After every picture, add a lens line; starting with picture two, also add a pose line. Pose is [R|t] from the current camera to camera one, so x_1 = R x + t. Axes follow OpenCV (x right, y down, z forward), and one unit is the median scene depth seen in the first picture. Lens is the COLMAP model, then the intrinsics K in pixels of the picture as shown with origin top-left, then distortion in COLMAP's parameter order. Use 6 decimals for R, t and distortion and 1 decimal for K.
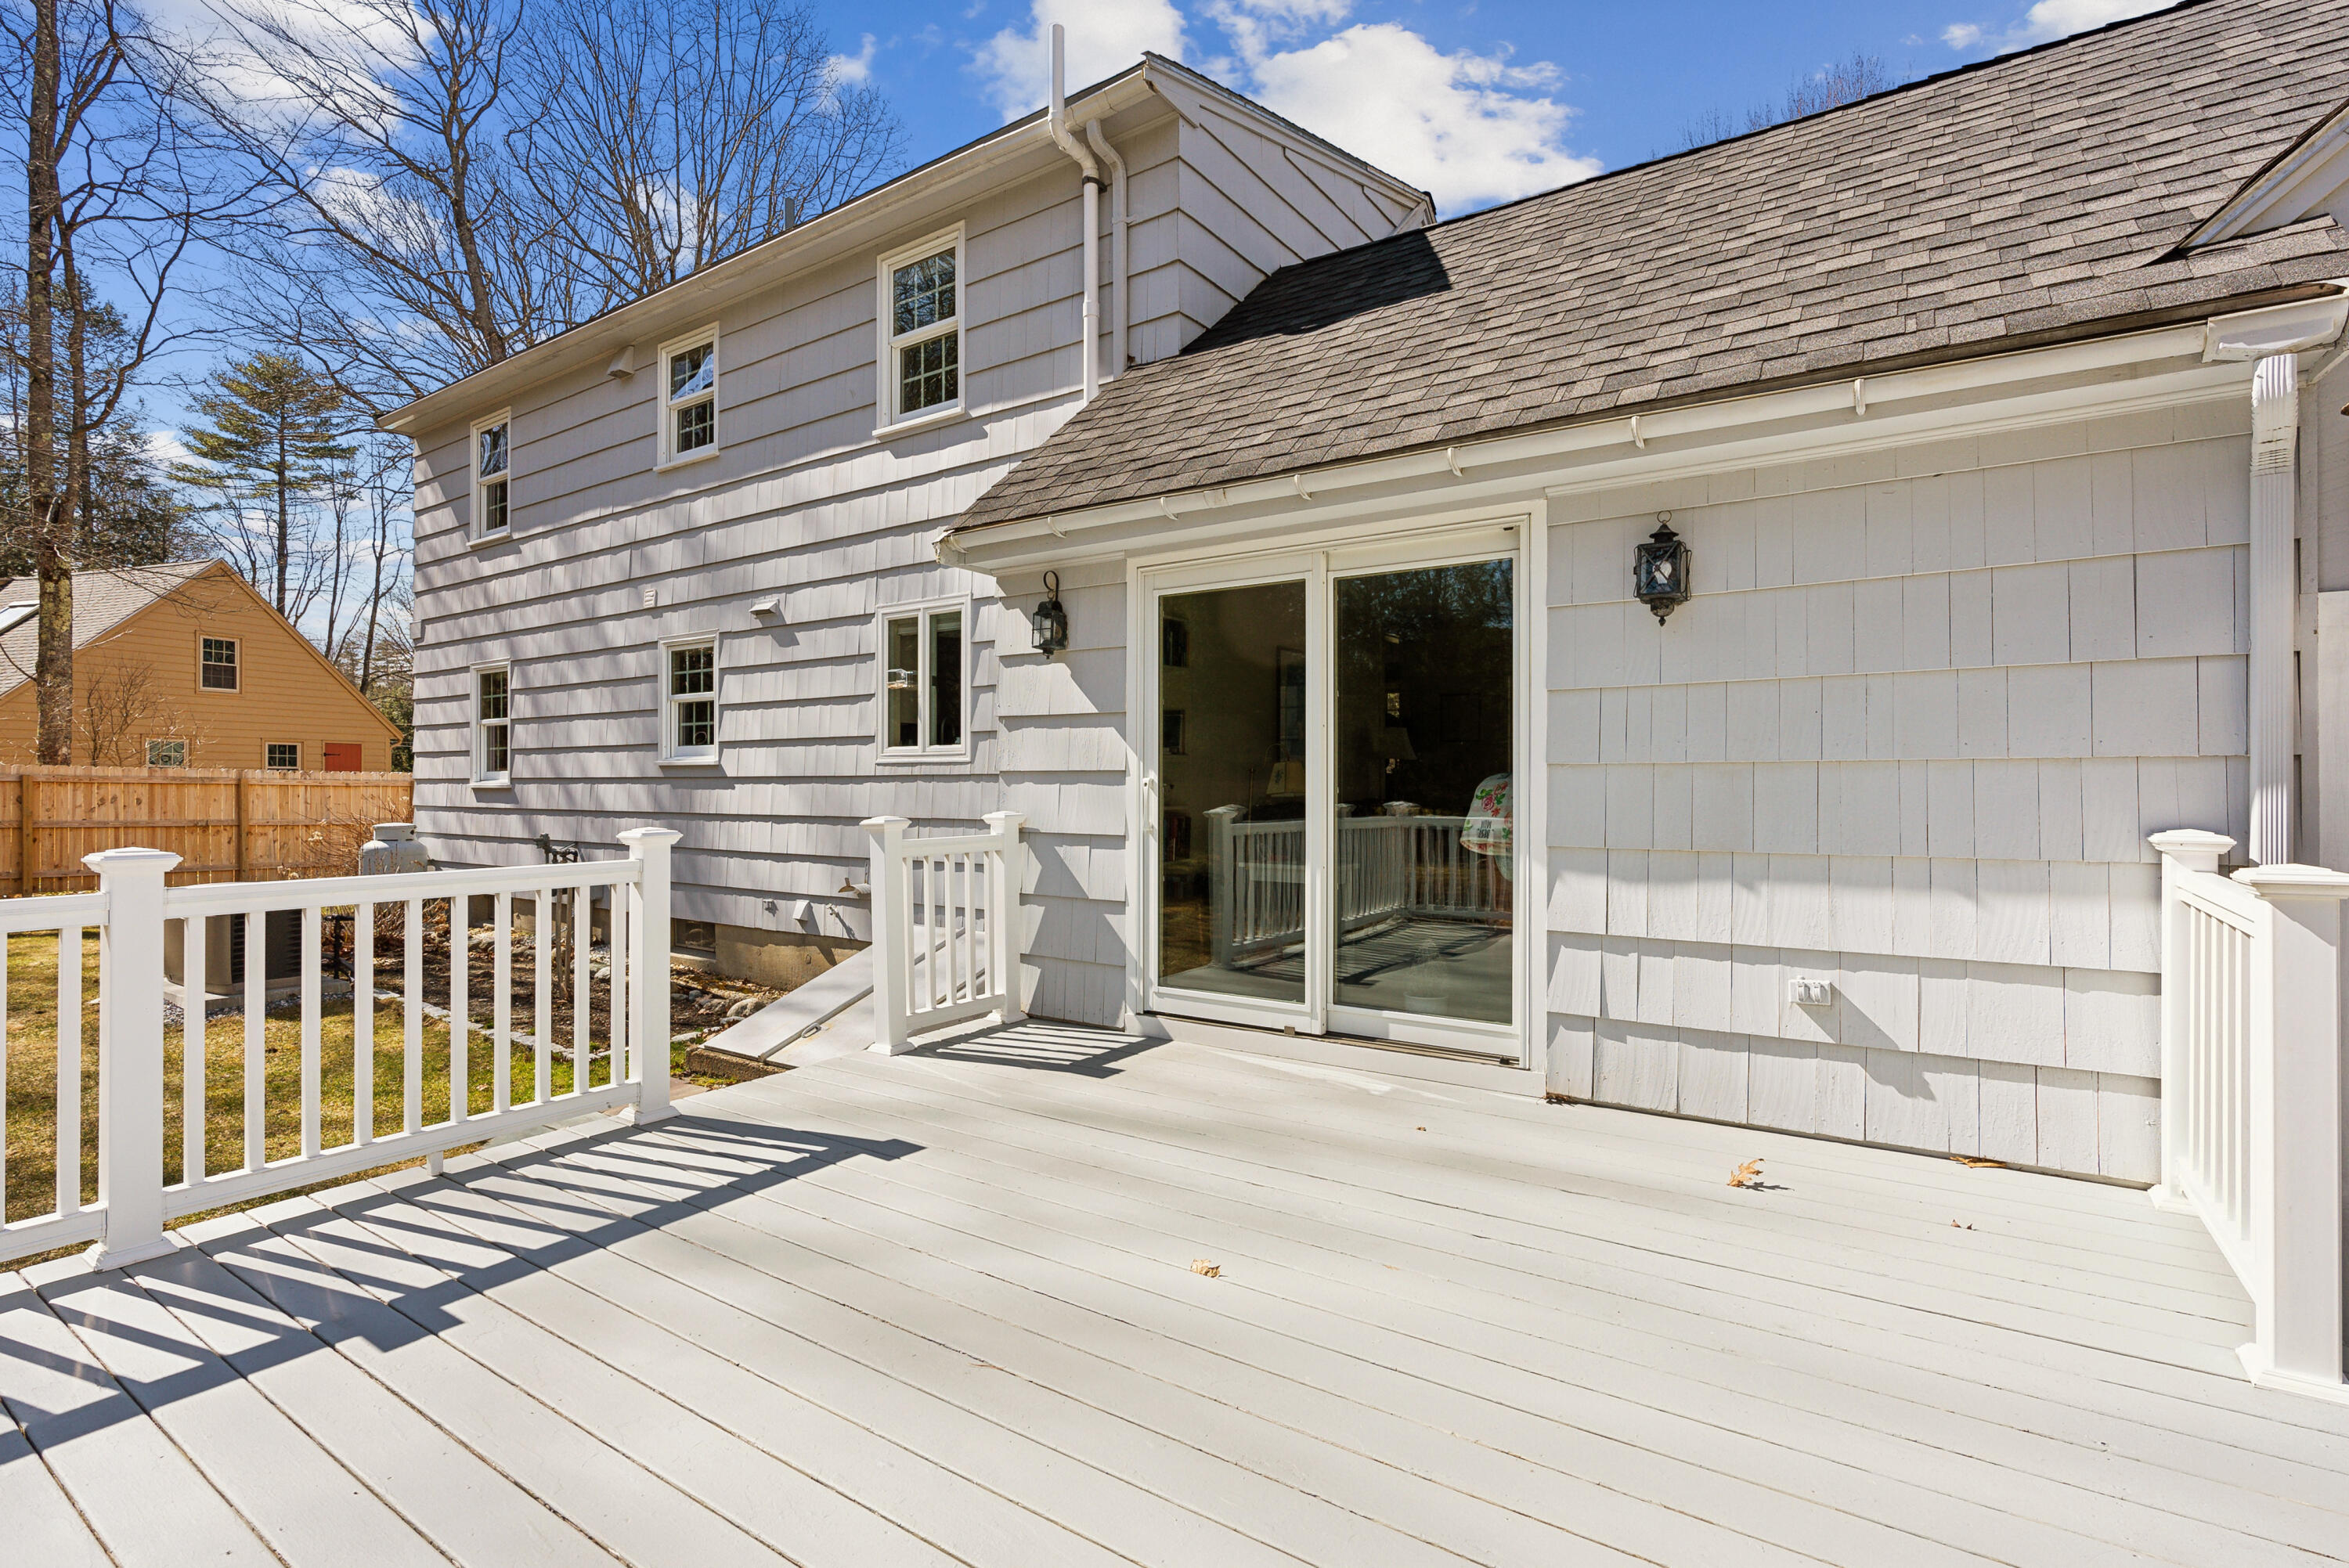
lens RADIAL K [[1082.6, 0, 1189.5], [0, 1082.6, 774.3], [0, 0, 1]] dist [-0.007190, -0.000008]
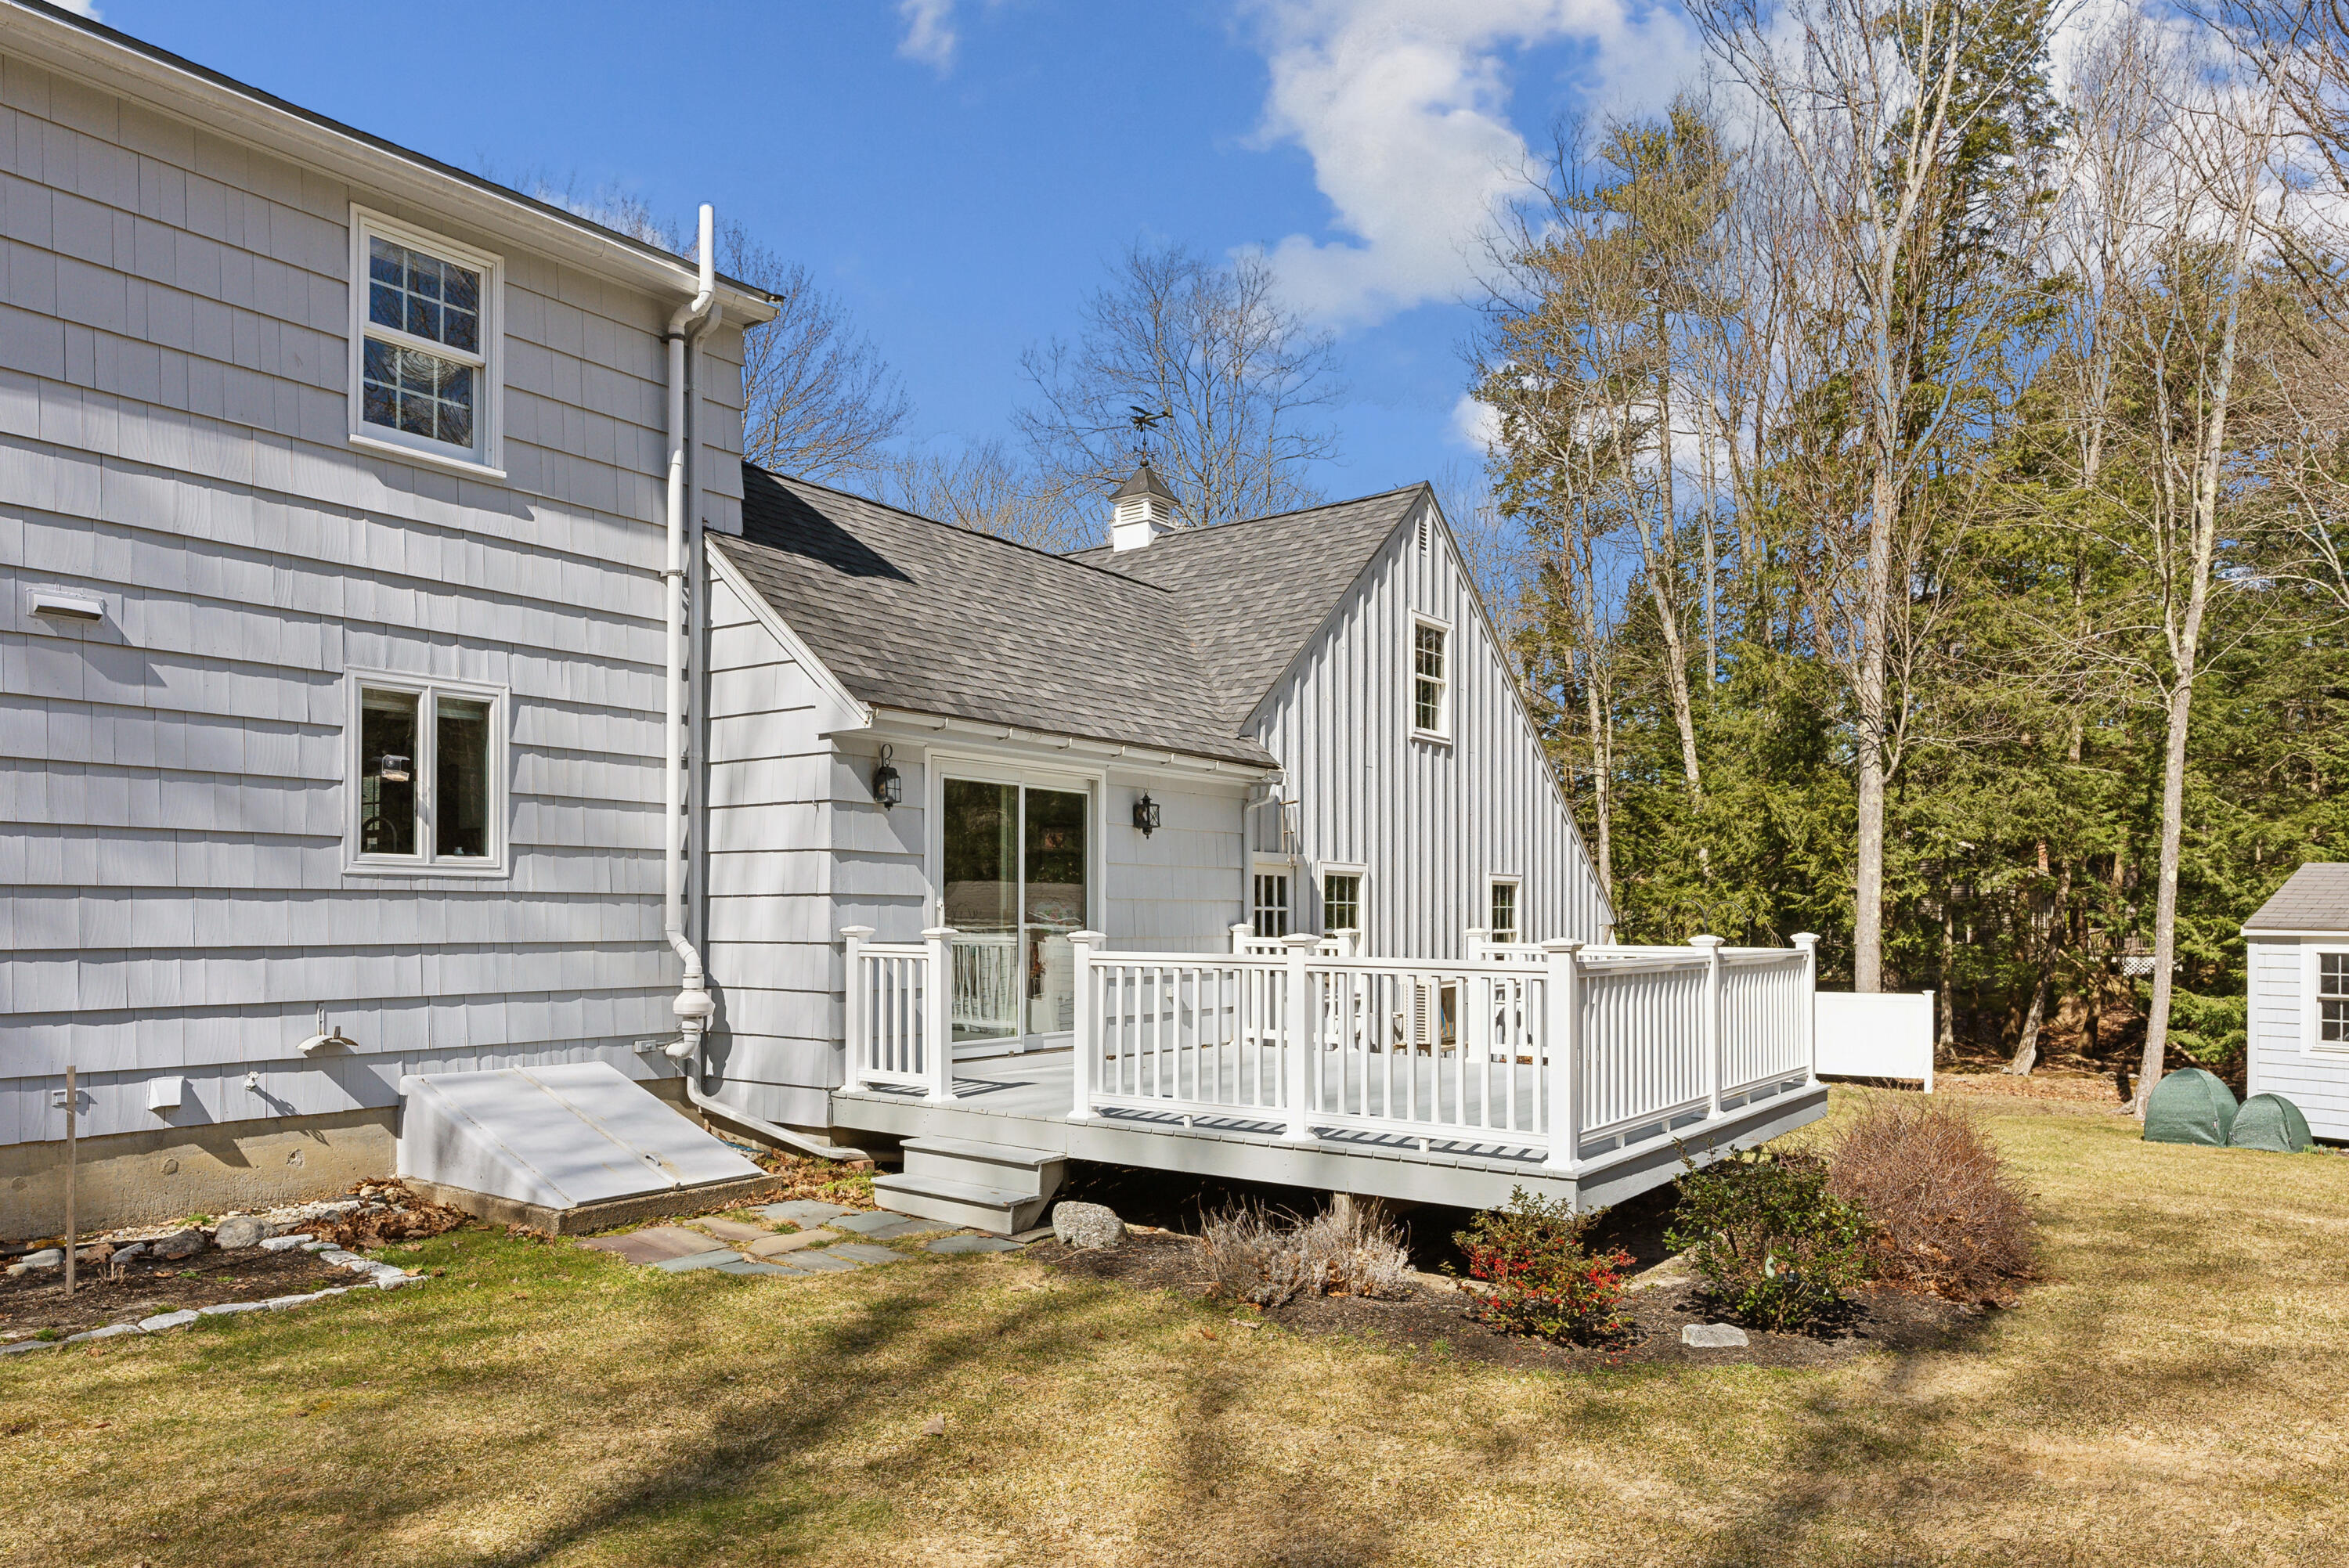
lens RADIAL K [[1518.2, 0, 1142.5], [0, 1518.2, 895.5], [0, 0, 1]] dist [0.002919, 0.001880]
pose [[0.066907, 0.019438, 0.997570, -1.322627], [-0.009666, 0.999776, -0.018832, 0.019824], [-0.997712, -0.008382, 0.067080, 0.379096]]
